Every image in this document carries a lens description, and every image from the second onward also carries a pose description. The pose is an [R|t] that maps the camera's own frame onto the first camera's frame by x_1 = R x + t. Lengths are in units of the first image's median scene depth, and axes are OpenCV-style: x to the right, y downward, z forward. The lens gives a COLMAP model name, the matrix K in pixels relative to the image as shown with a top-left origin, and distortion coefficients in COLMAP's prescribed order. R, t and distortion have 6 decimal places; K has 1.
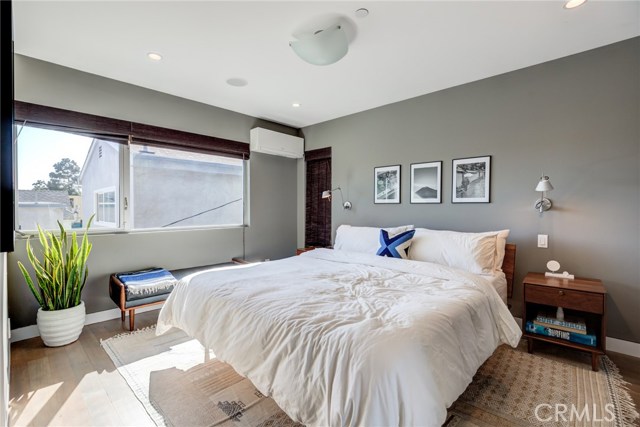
lens RADIAL K [[290.1, 0, 313.1], [0, 290.1, 214.1], [0, 0, 1]] dist [-0.001643, -0.000110]
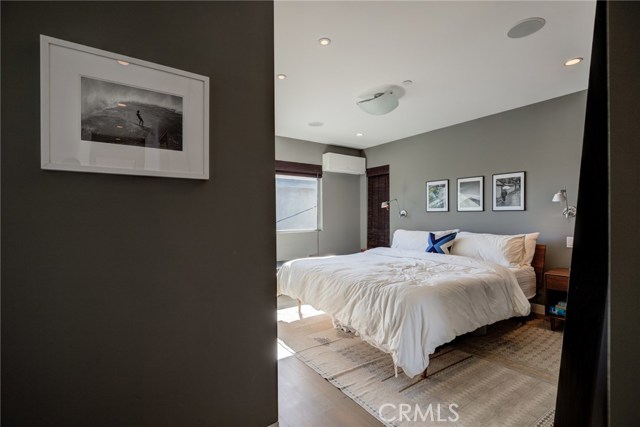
lens RADIAL K [[290.1, 0, 313.1], [0, 290.1, 214.1], [0, 0, 1]] dist [-0.001643, -0.000110]
pose [[0.978795, -0.007394, -0.204709, -0.001452], [0.001565, 0.999589, -0.028621, 0.010604], [0.204836, 0.027694, 0.978404, -0.425155]]
